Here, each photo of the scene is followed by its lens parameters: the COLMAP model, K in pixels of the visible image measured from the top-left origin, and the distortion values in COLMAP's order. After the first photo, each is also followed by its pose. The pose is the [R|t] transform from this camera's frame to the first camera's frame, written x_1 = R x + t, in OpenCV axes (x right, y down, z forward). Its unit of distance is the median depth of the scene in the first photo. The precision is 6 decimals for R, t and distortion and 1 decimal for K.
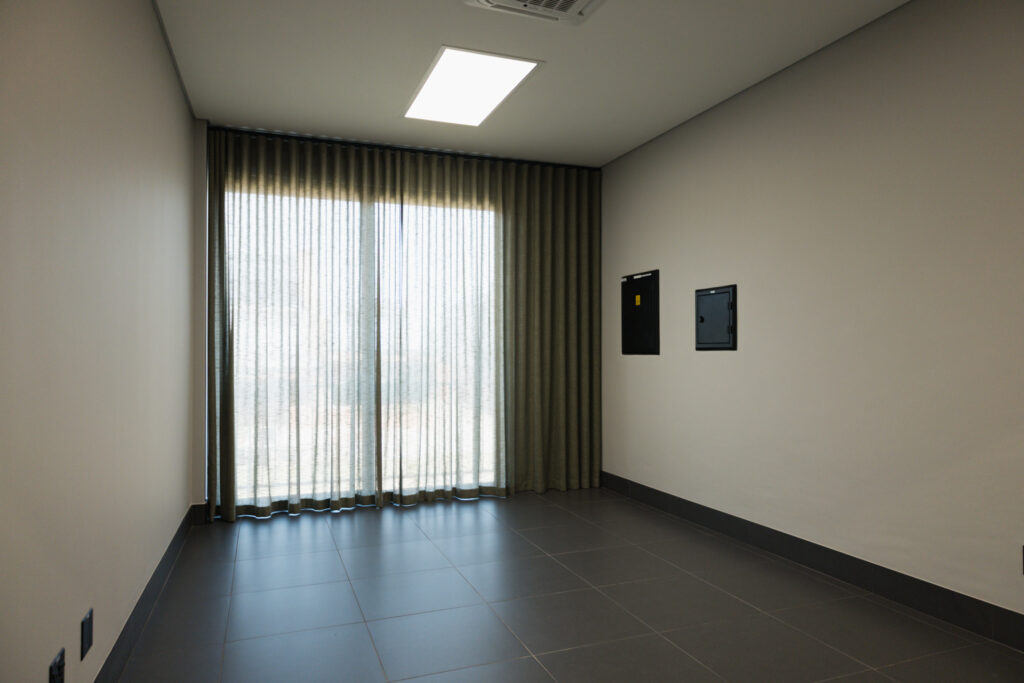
lens RADIAL K [[657.7, 0, 518.2], [0, 657.7, 348.2], [0, 0, 1]] dist [0.004029, 0.000138]
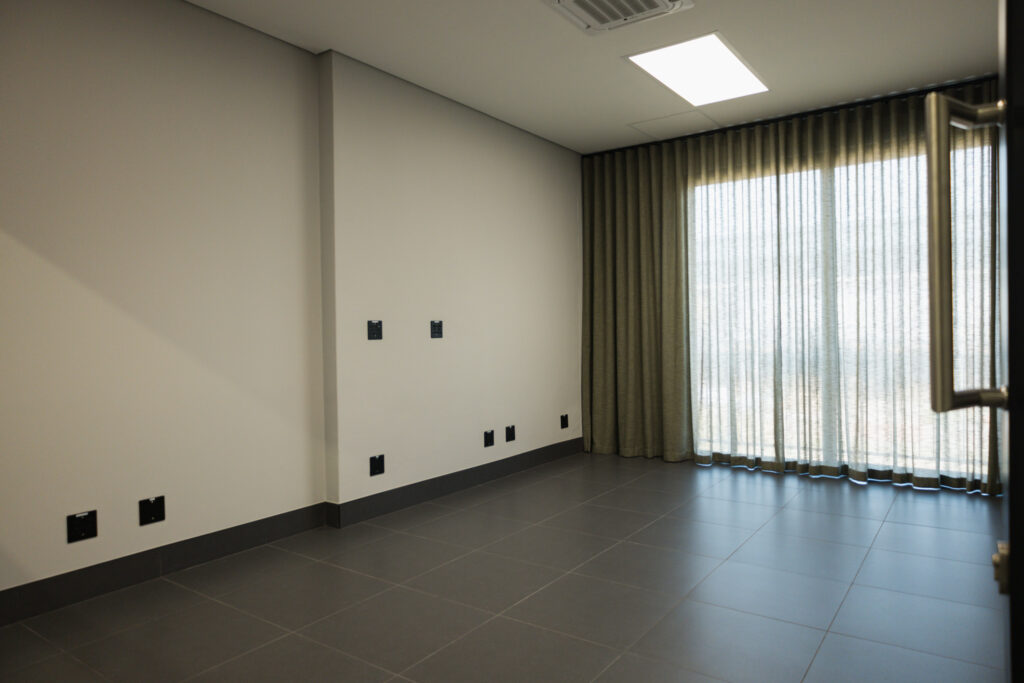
lens RADIAL K [[631.9, 0, 512.4], [0, 631.9, 340.8], [0, 0, 1]] dist [-0.077335, -0.000458]
pose [[0.523822, 0.013500, -0.851721, 0.359788], [0.019863, 0.999409, 0.028057, -0.000256], [0.851596, -0.031615, 0.523244, 0.132921]]
